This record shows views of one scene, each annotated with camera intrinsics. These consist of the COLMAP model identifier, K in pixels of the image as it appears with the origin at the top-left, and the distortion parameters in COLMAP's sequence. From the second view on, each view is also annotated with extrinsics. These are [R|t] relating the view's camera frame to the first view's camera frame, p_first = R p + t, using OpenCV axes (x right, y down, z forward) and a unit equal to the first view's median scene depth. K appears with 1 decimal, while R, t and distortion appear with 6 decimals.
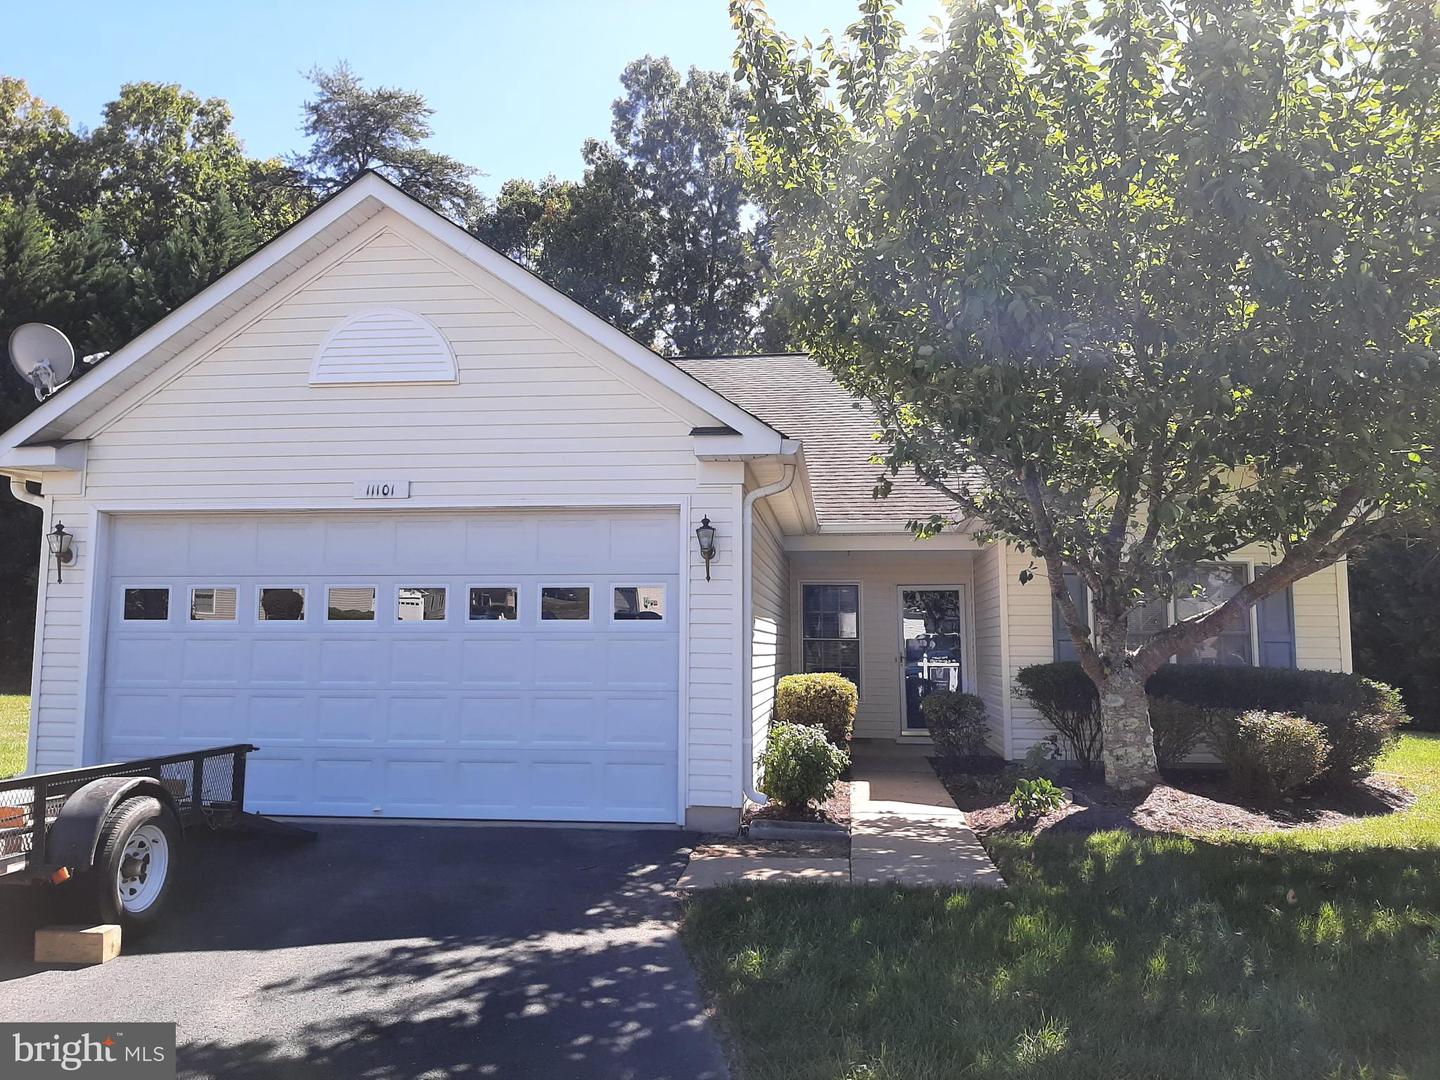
lens RADIAL K [[1115.0, 0, 720.0], [0, 1115.0, 540.0], [0, 0, 1]] dist [0.097727, -0.158691]
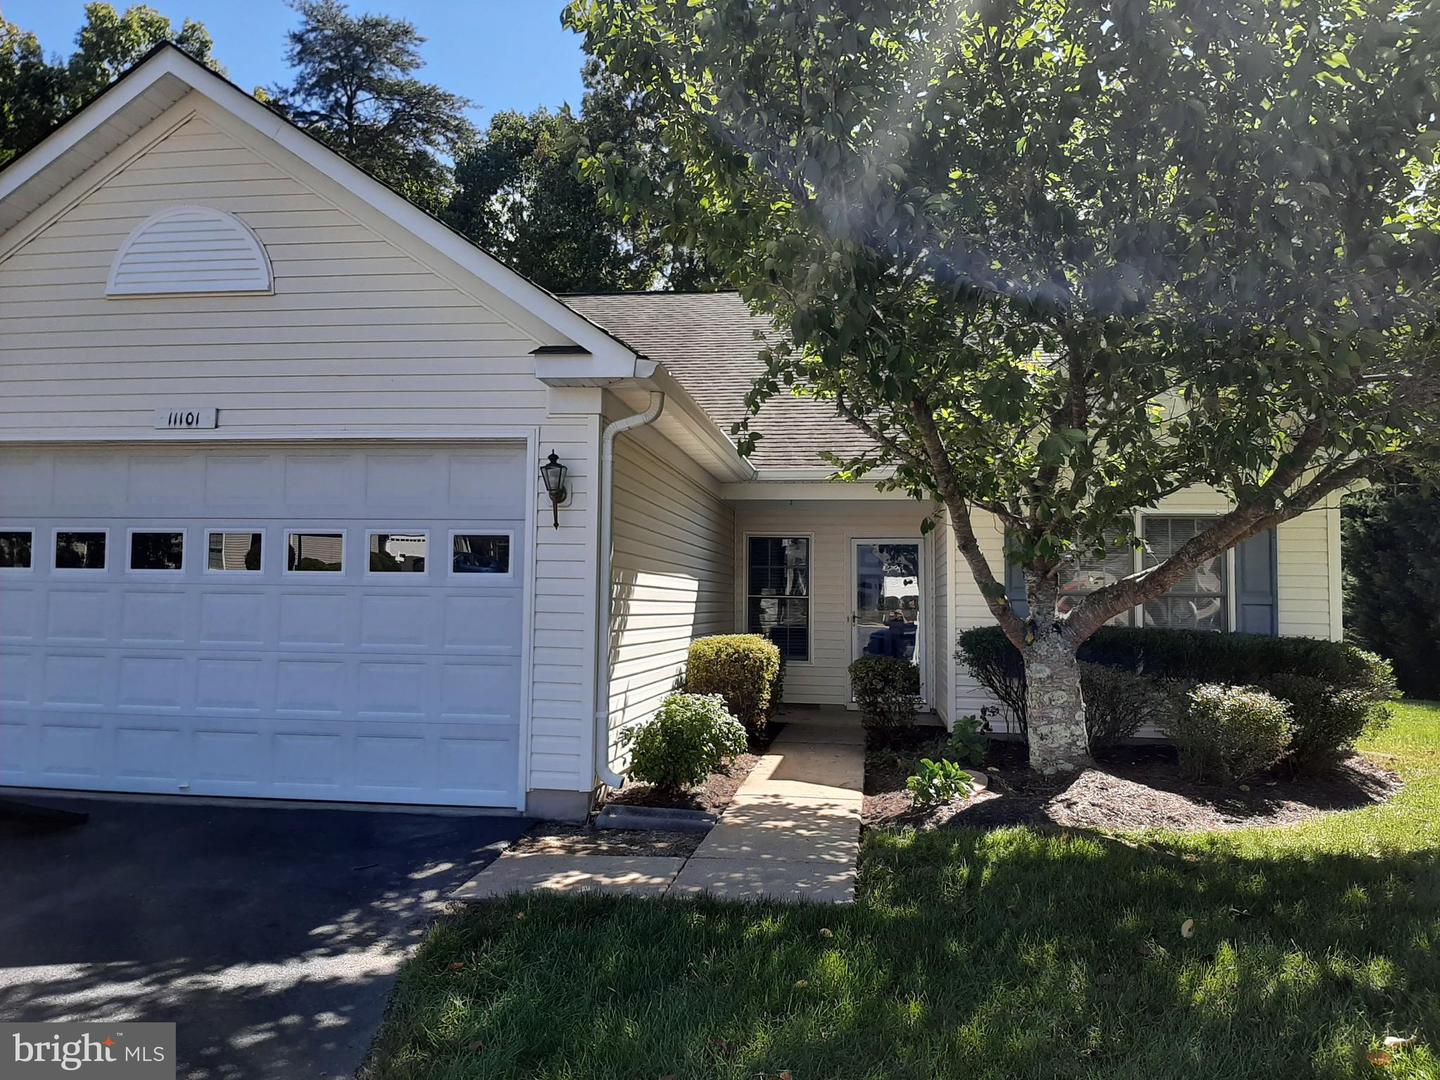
lens RADIAL K [[1122.9, 0, 720.0], [0, 1122.9, 540.0], [0, 0, 1]] dist [0.094881, -0.159250]
pose [[0.999573, 0.008698, -0.027882, 0.129816], [-0.007573, 0.999163, 0.040204, 0.009923], [0.028208, -0.039975, 0.998802, 0.135586]]
